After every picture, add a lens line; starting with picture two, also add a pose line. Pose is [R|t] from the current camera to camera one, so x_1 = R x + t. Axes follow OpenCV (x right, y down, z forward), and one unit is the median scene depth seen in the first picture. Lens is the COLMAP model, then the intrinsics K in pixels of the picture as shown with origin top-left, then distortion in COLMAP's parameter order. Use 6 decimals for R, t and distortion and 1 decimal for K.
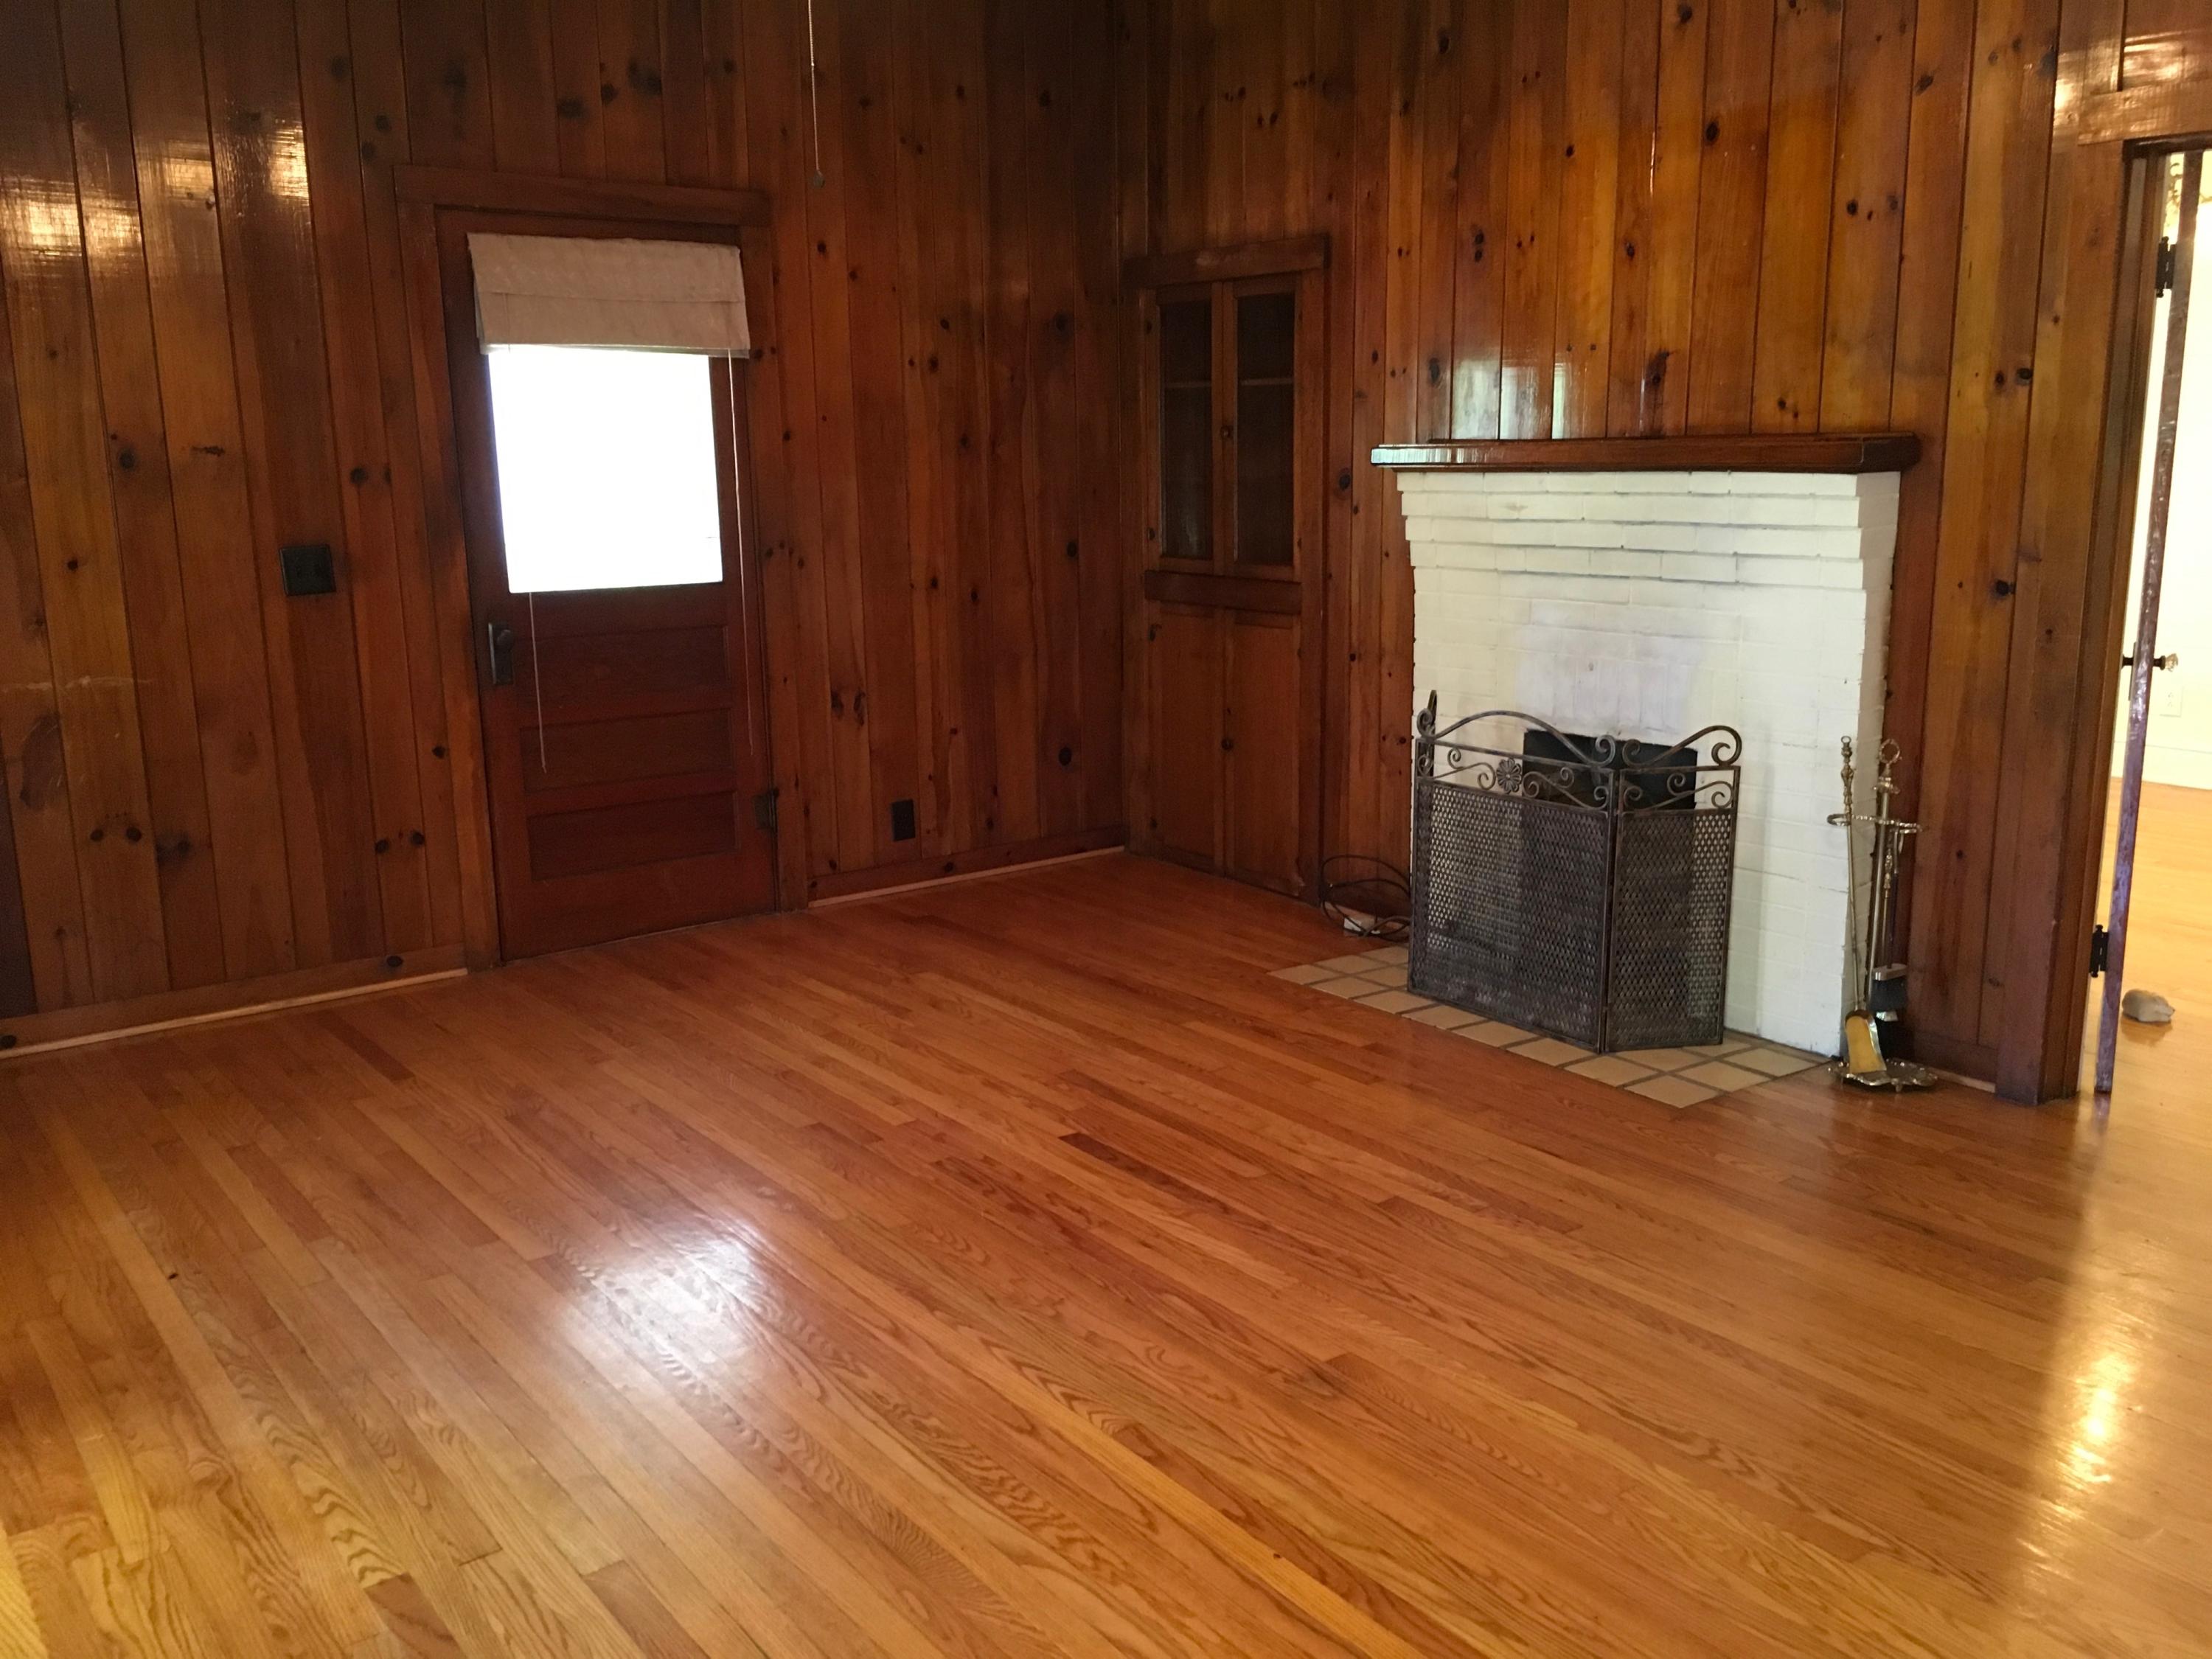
lens RADIAL K [[1884.4, 0, 1102.9], [0, 1884.4, 832.1], [0, 0, 1]] dist [0.088884, -0.118877]
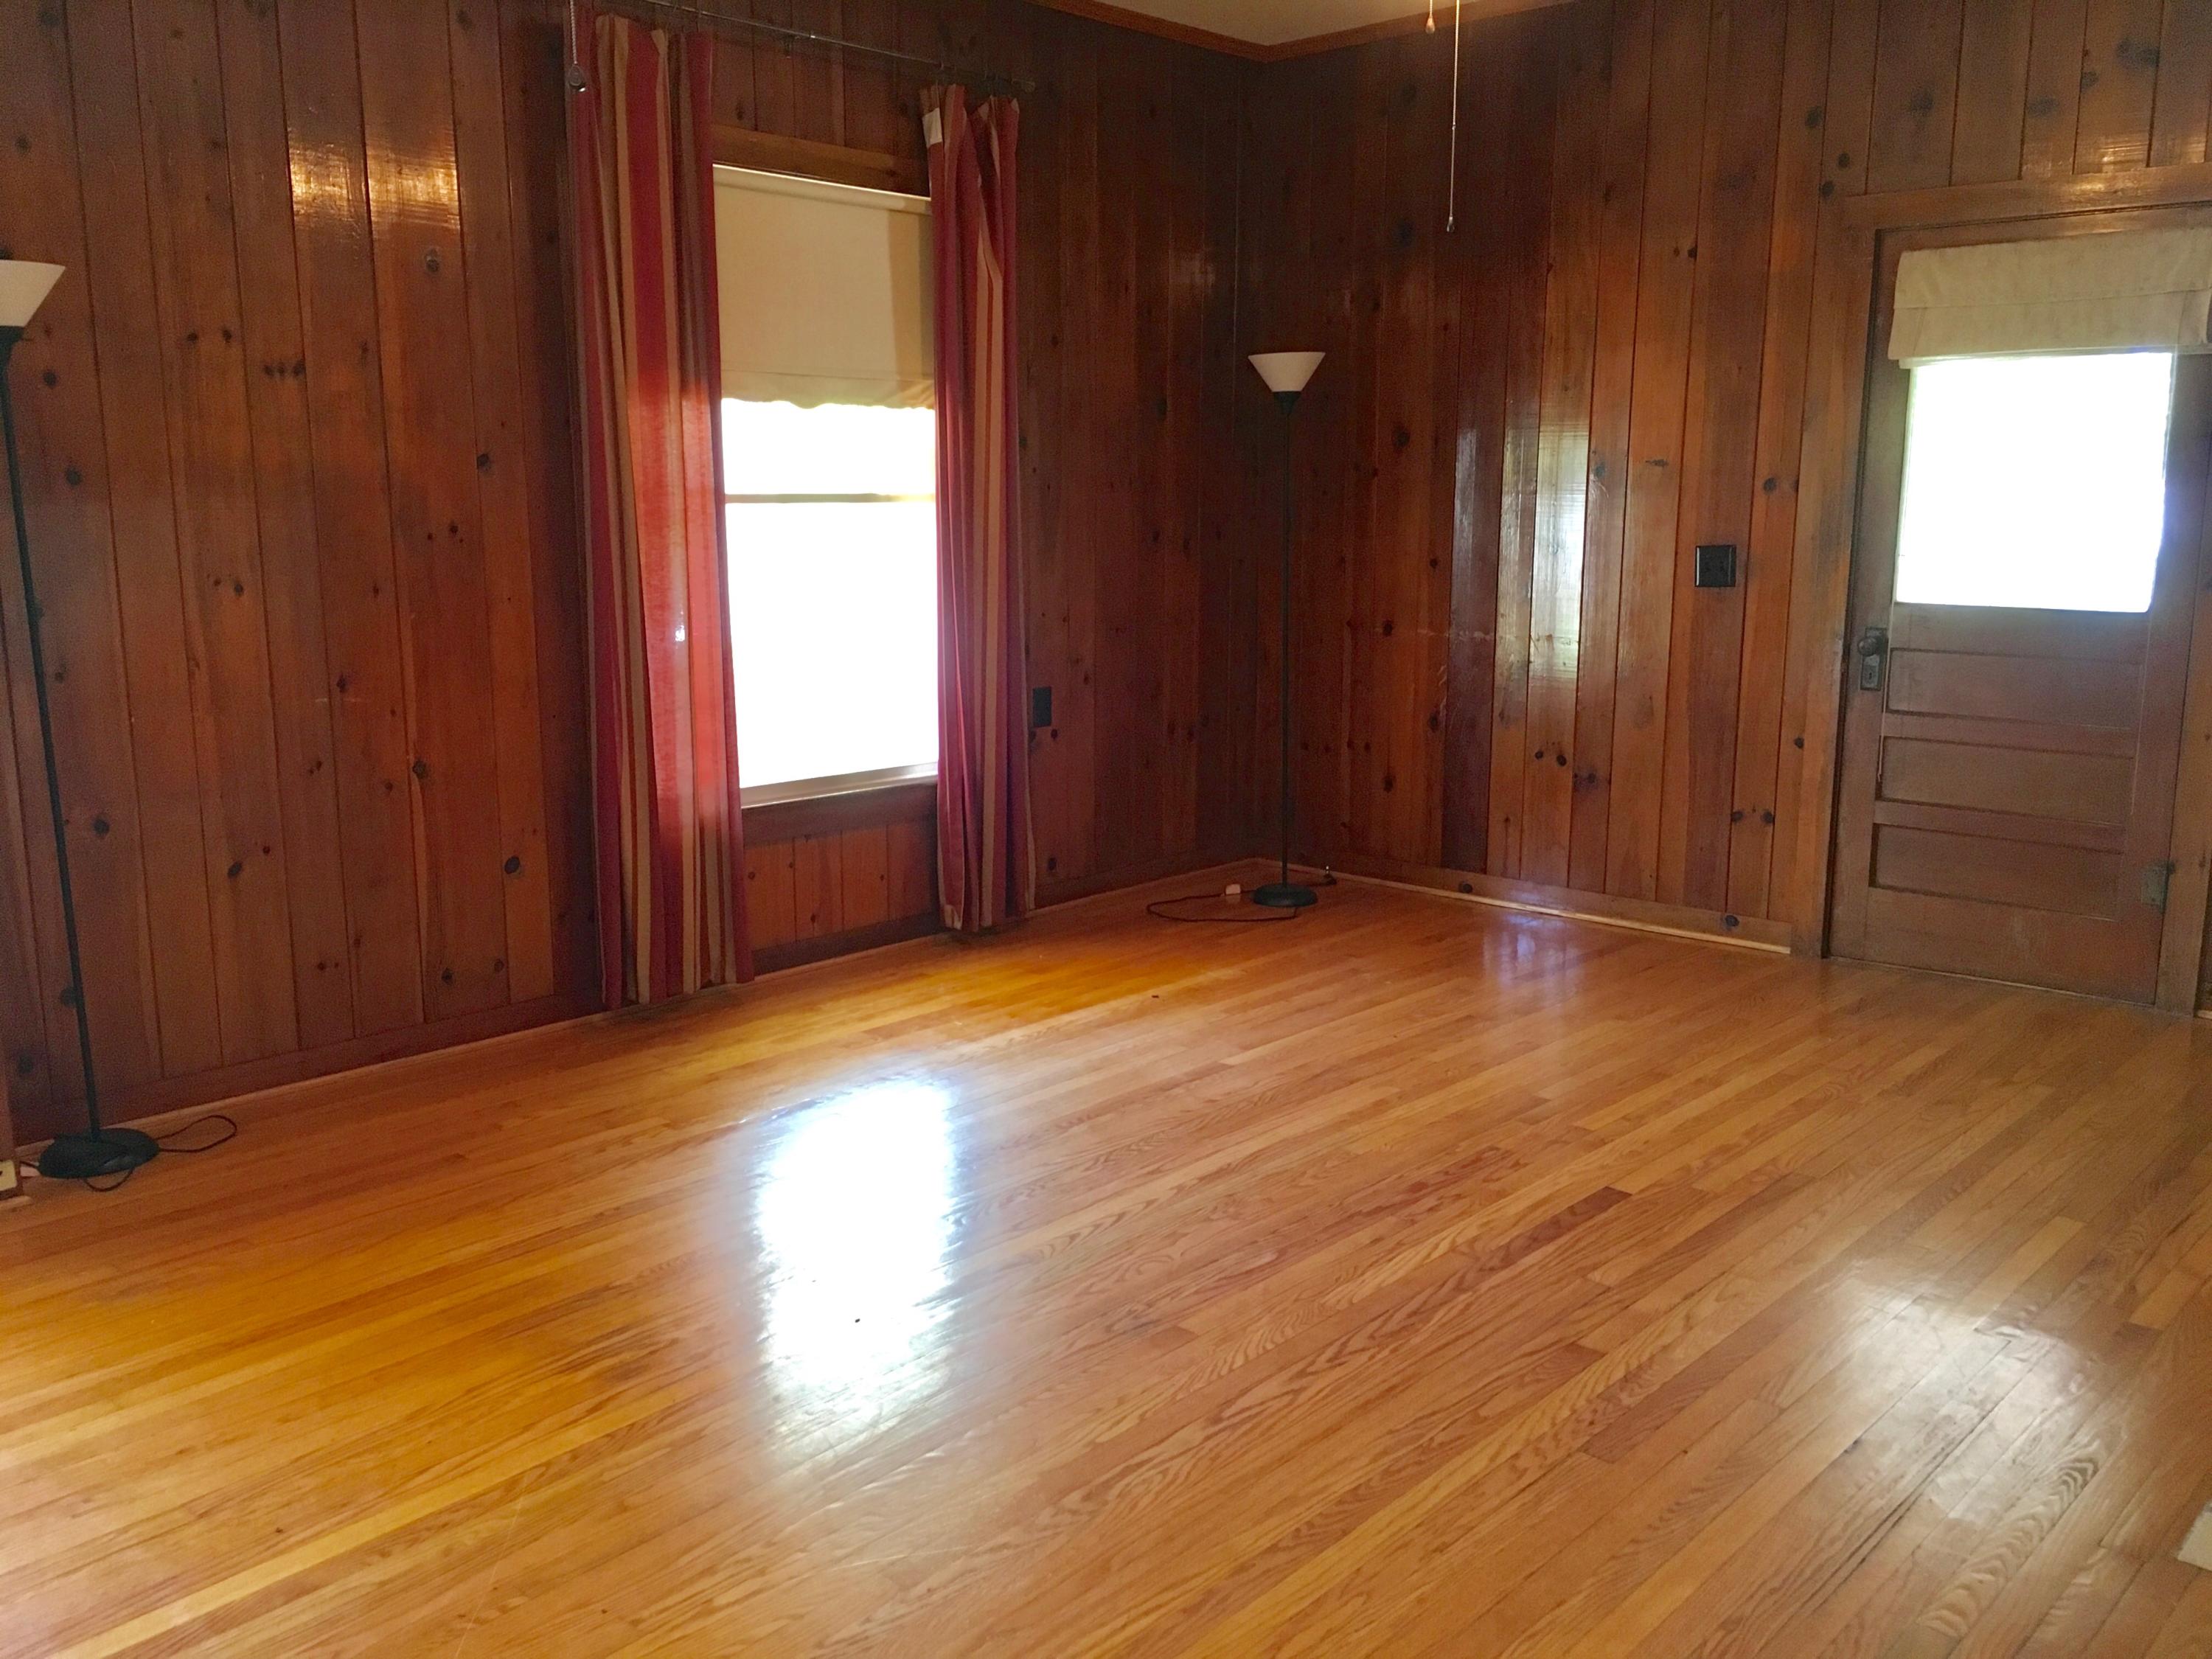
lens RADIAL K [[1884.4, 0, 1106.4], [0, 1884.4, 825.1], [0, 0, 1]] dist [0.088884, -0.118877]
pose [[0.186648, 0.192220, -0.963439, 0.718626], [-0.201591, 0.967298, 0.153935, -0.097068], [0.961521, 0.165489, 0.219294, 0.459689]]
